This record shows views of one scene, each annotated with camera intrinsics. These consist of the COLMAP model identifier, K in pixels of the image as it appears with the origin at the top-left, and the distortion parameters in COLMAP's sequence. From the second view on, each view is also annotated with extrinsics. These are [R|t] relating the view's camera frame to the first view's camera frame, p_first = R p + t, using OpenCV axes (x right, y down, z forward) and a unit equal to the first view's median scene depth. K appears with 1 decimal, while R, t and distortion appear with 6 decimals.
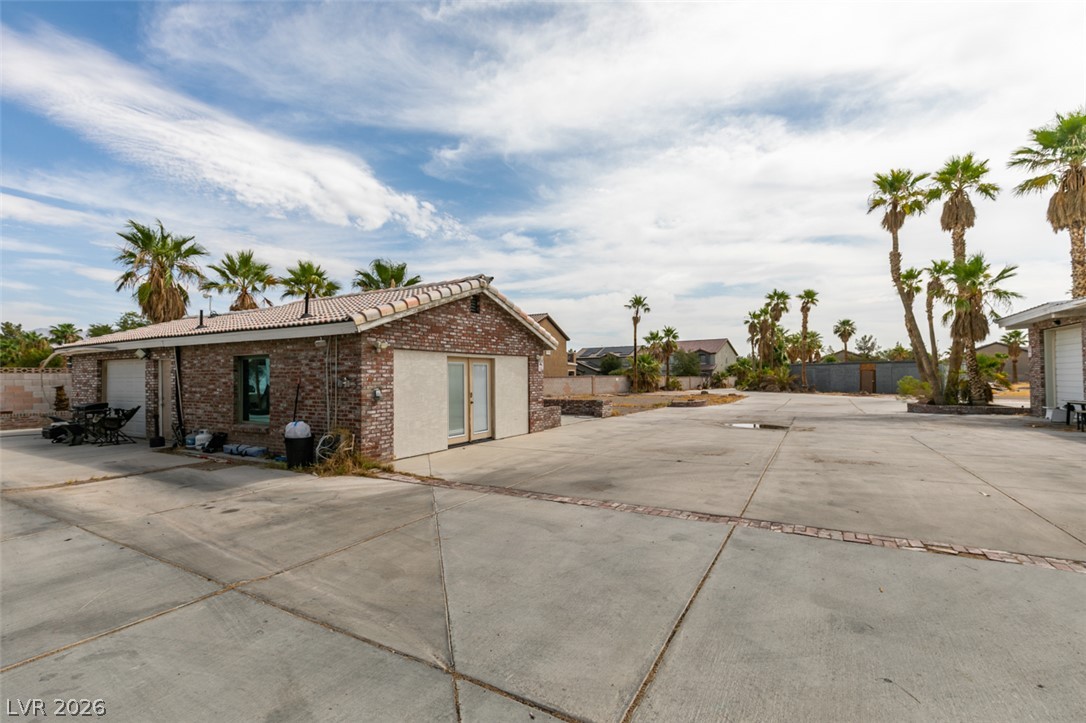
lens RADIAL K [[478.6, 0, 540.8], [0, 478.6, 368.2], [0, 0, 1]] dist [0.000238, 0.000173]
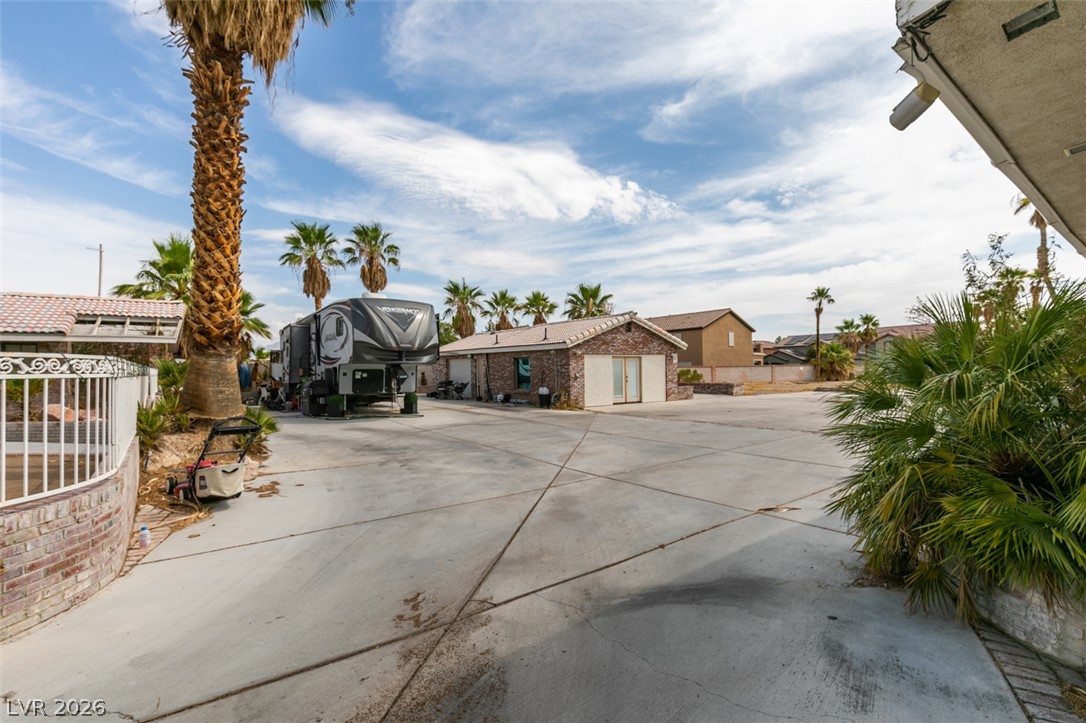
lens RADIAL K [[478.6, 0, 540.8], [0, 478.6, 368.2], [0, 0, 1]] dist [0.000238, 0.000173]
pose [[0.910962, -0.002419, -0.412482, 0.192549], [0.011502, 0.999743, 0.019539, -0.010699], [0.412329, -0.022543, 0.910756, -0.496492]]
